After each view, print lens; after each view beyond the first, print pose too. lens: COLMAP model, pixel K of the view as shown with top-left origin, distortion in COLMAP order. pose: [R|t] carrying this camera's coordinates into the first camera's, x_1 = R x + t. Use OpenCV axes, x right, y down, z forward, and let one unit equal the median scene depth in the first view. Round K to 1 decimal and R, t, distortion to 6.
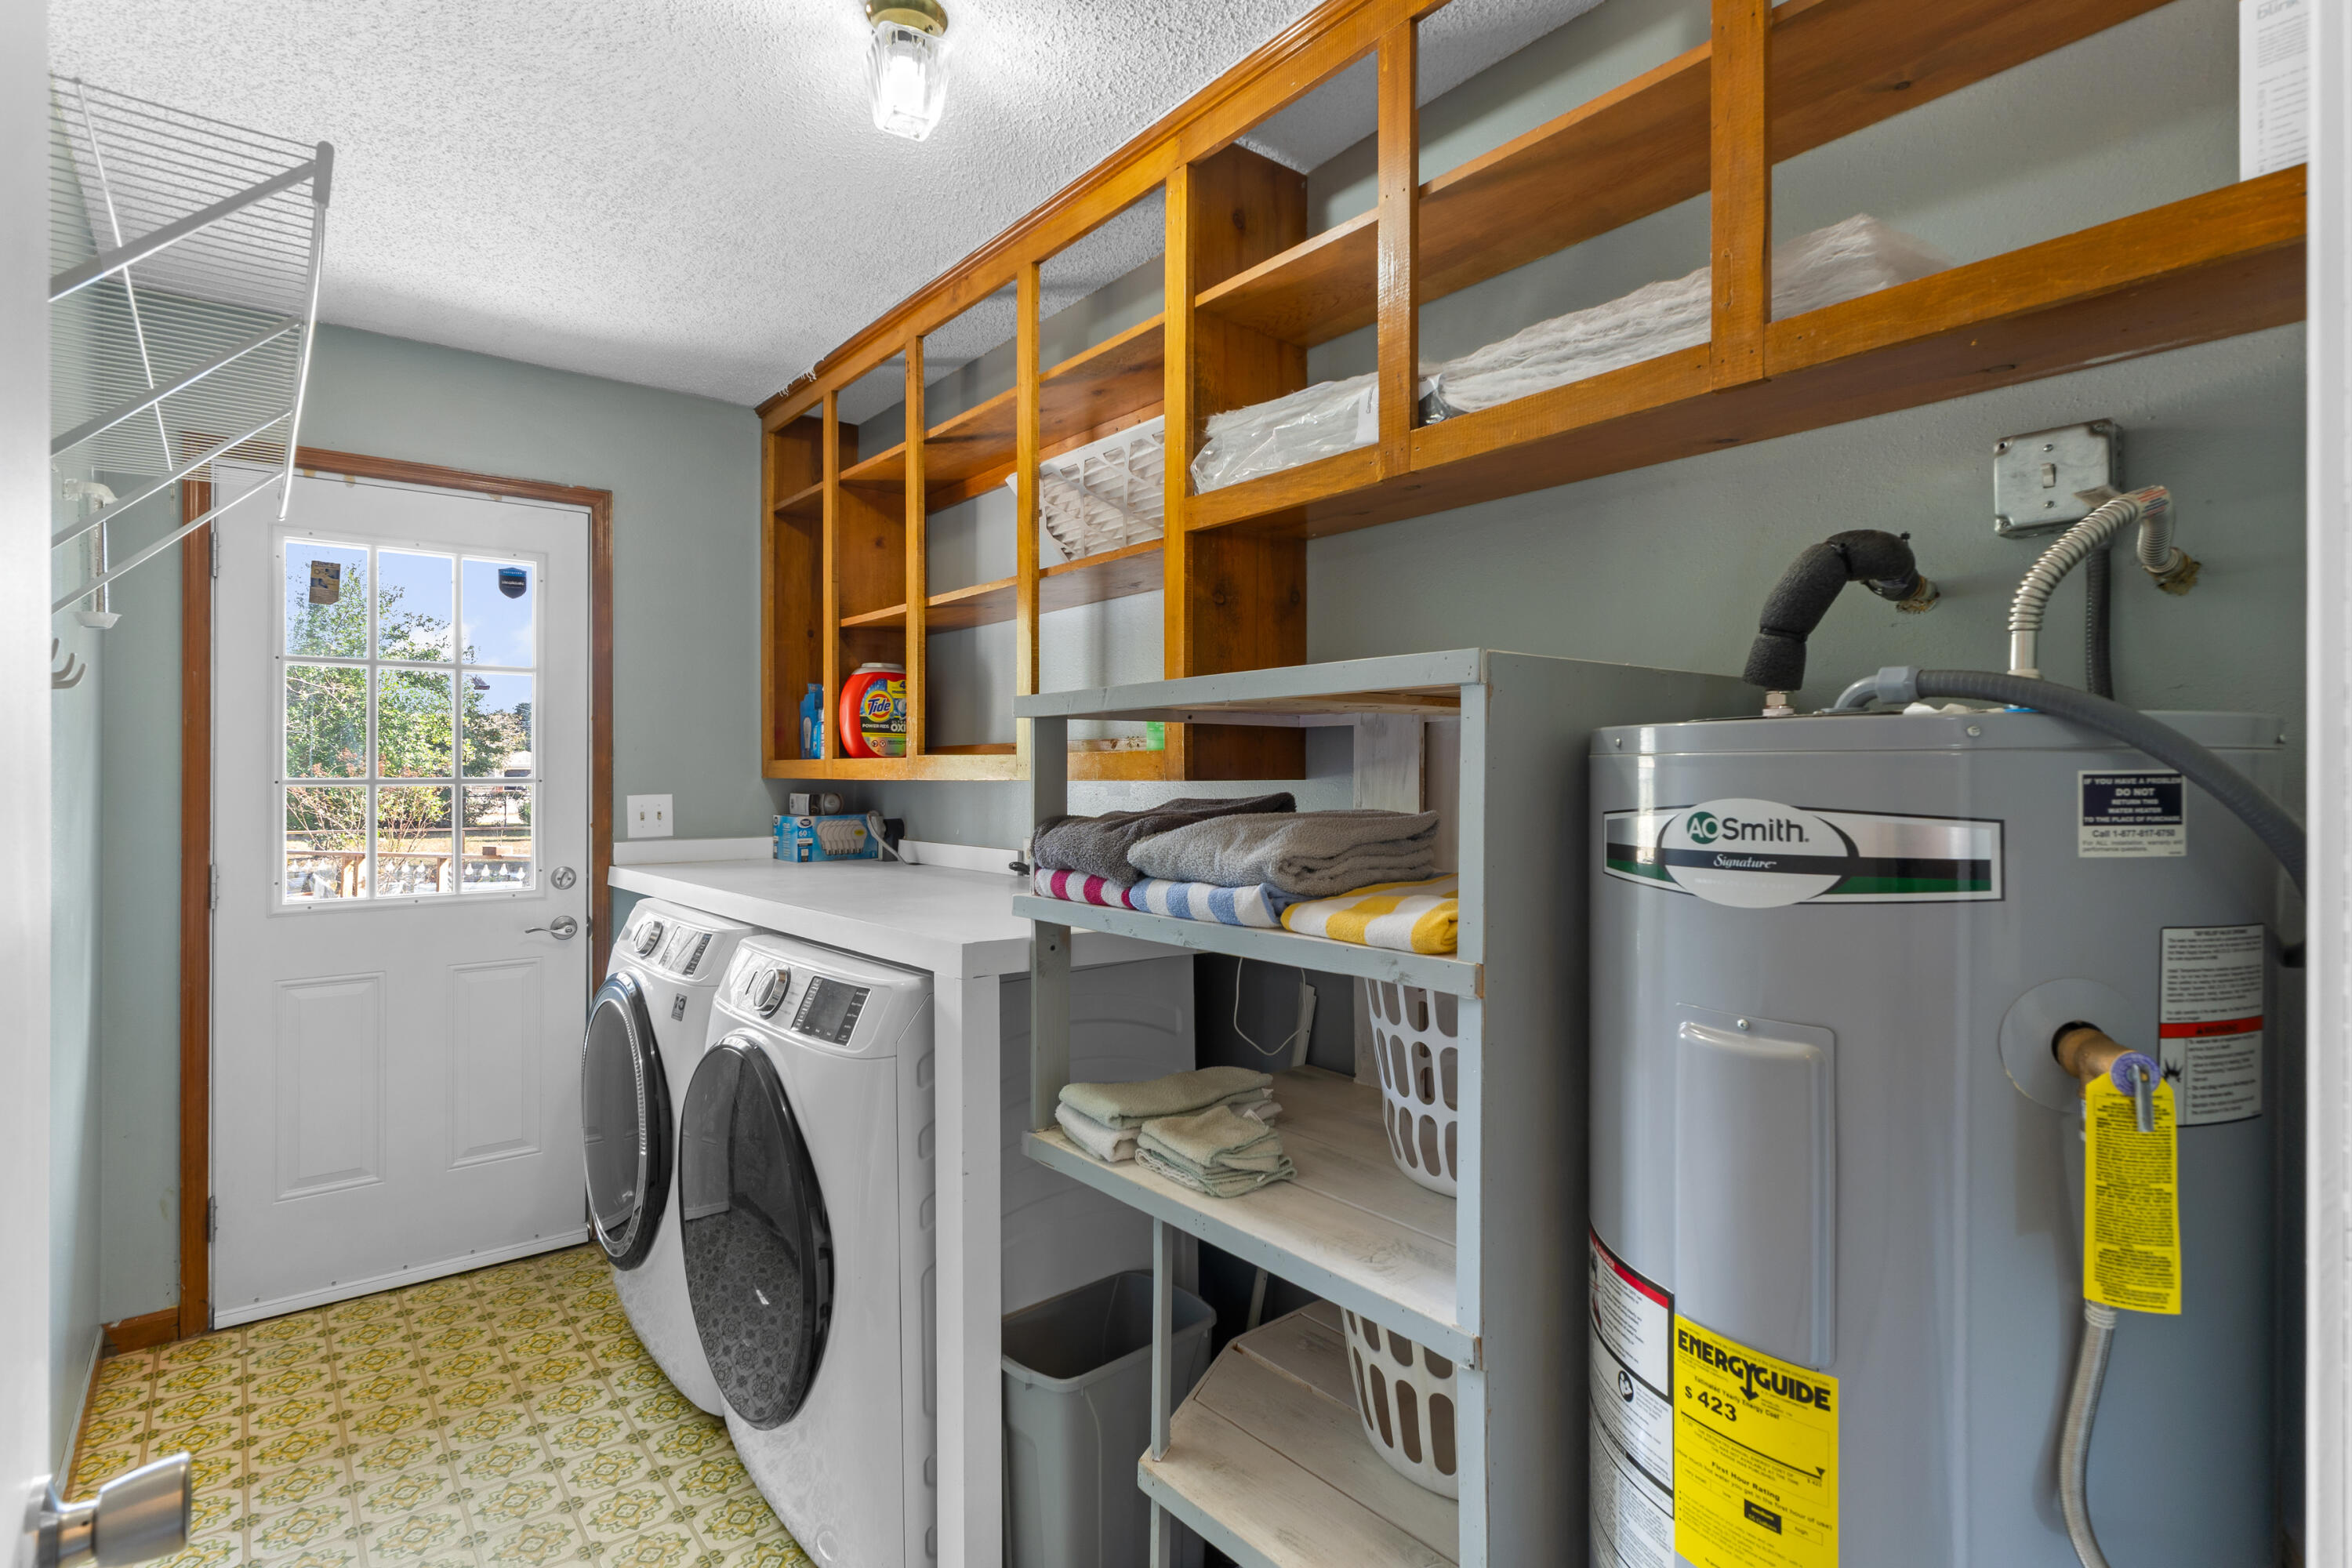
lens RADIAL K [[1082.2, 0, 1184.2], [0, 1082.2, 778.5], [0, 0, 1]] dist [-0.004185, -0.000399]
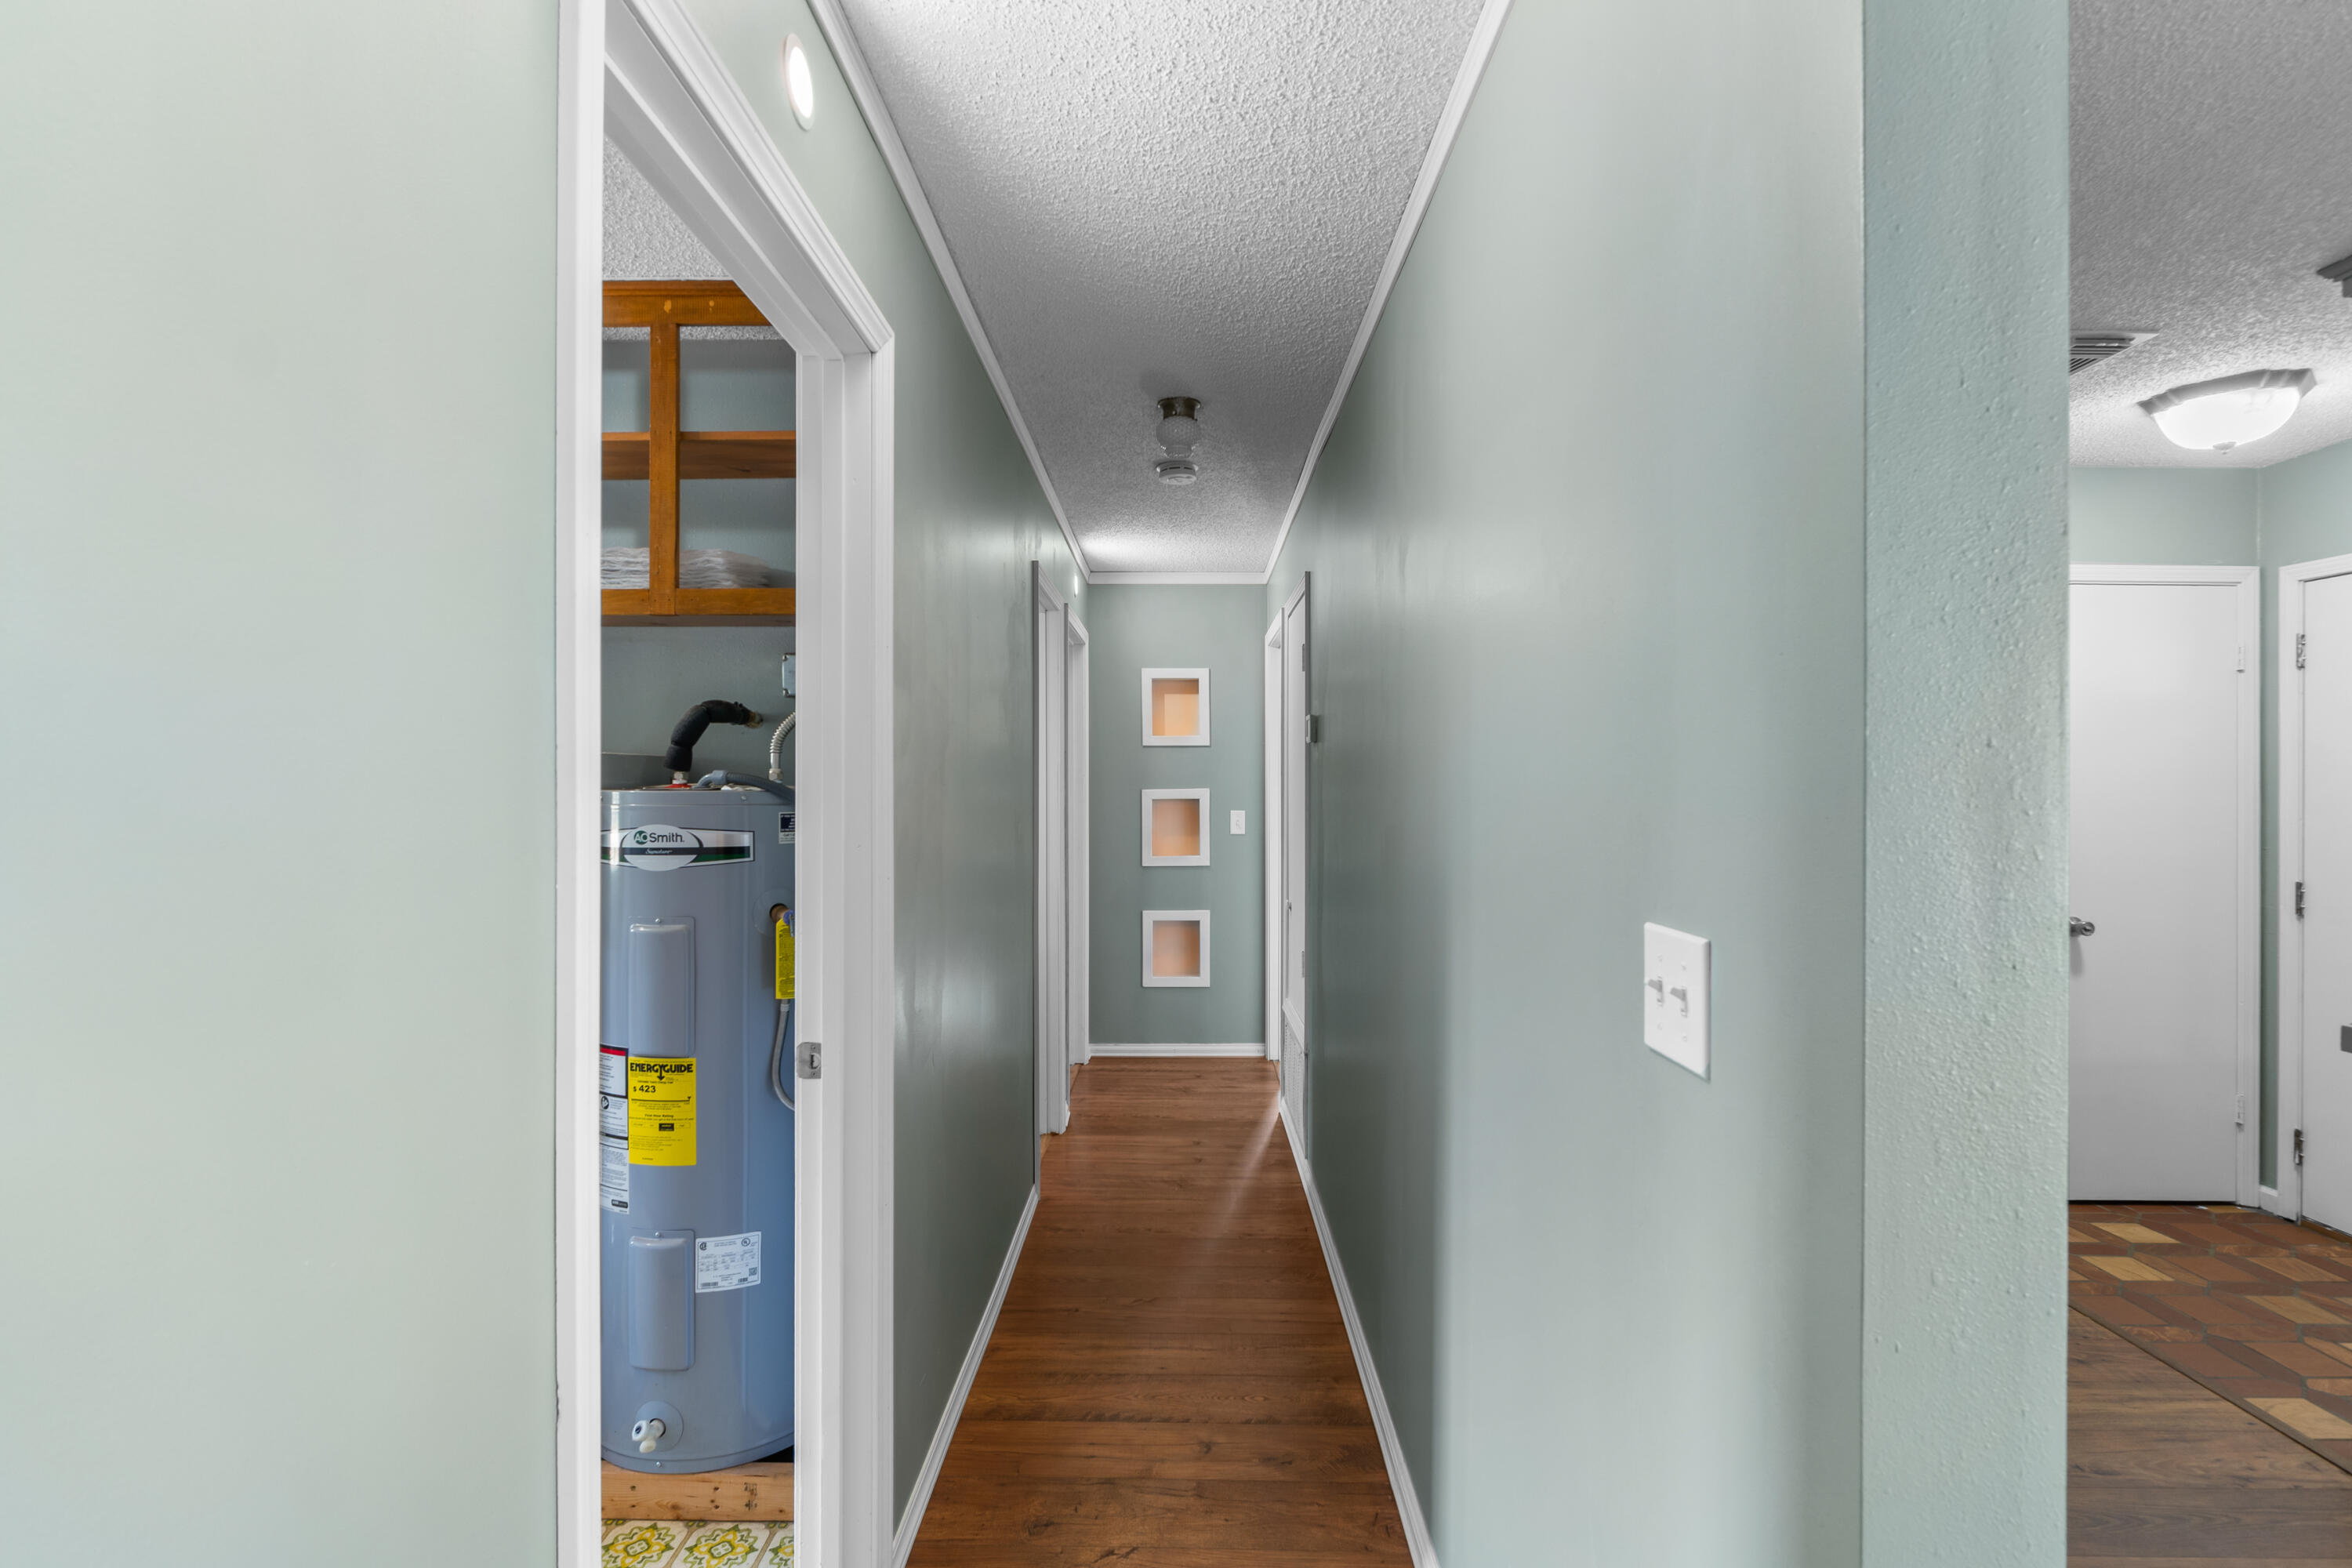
lens RADIAL K [[1082.2, 0, 1177.6], [0, 1082.2, 784.5], [0, 0, 1]] dist [-0.004185, -0.000399]
pose [[0.629571, 0.003189, 0.776936, -0.598759], [0.000098, 0.999991, -0.004184, -0.058860], [-0.776943, 0.002711, 0.629566, -1.358736]]
